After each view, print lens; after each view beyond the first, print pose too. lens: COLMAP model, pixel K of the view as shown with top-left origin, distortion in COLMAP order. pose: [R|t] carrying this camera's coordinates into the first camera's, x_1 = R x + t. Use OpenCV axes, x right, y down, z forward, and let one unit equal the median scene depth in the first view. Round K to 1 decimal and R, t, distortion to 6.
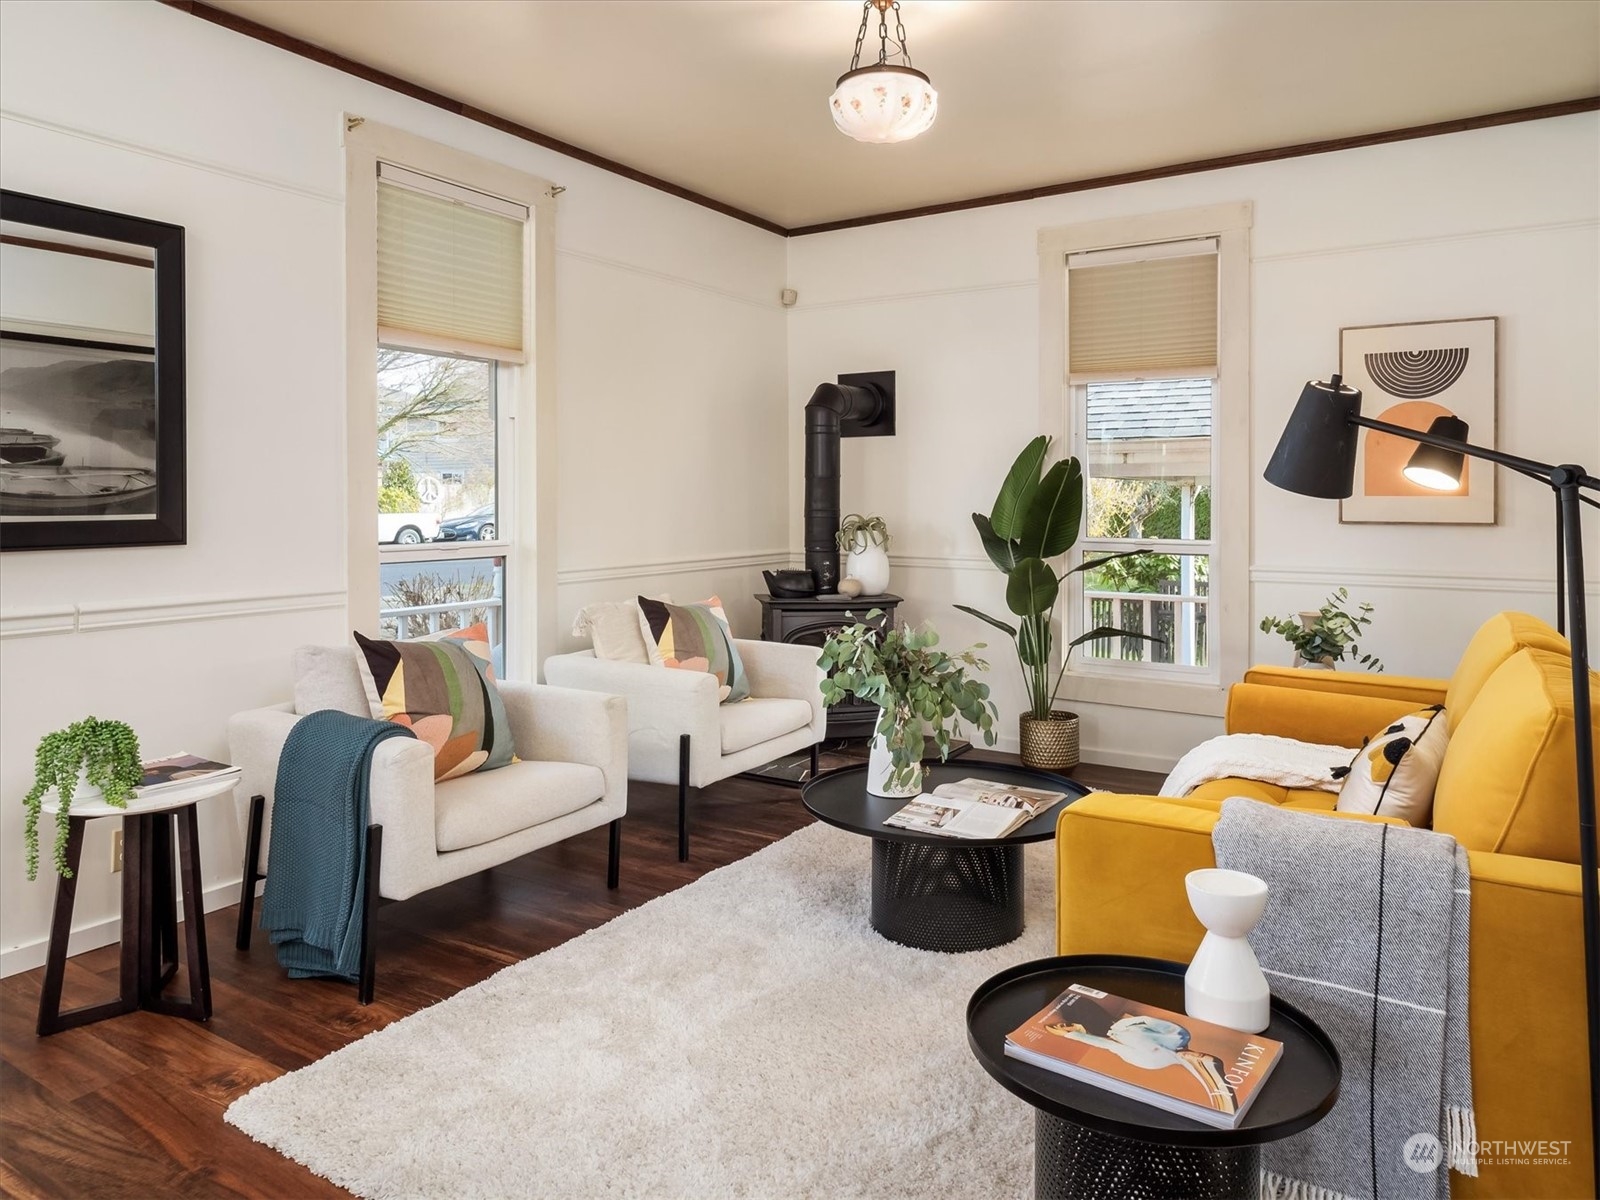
lens RADIAL K [[970.4, 0, 832.3], [0, 970.4, 508.4], [0, 0, 1]] dist [-0.003501, 0.000942]
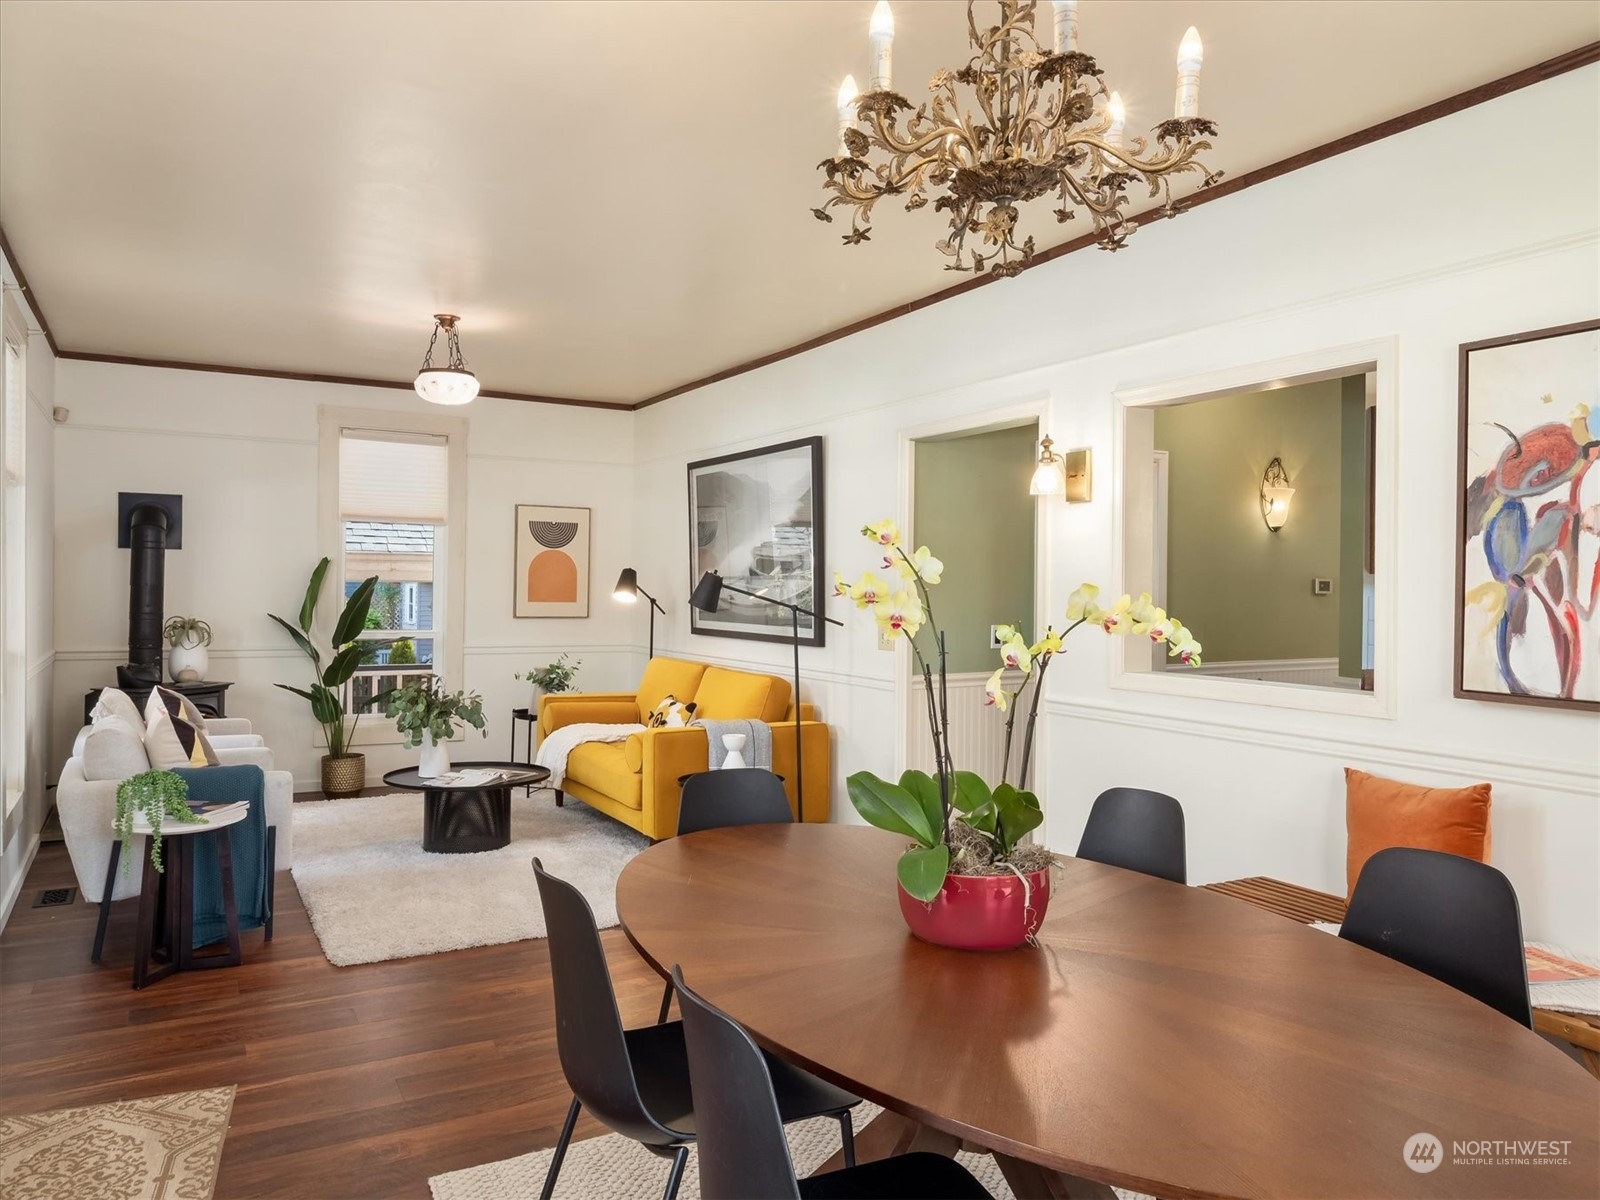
lens RADIAL K [[1069.3, 0, 754.7], [0, 1069.3, 581.9], [0, 0, 1]] dist [0.001640, -0.001434]
pose [[0.546091, 0.014989, 0.837592, -0.758222], [0.004790, 0.999768, -0.021014, -0.005773], [-0.837712, 0.015487, 0.545893, -0.349961]]
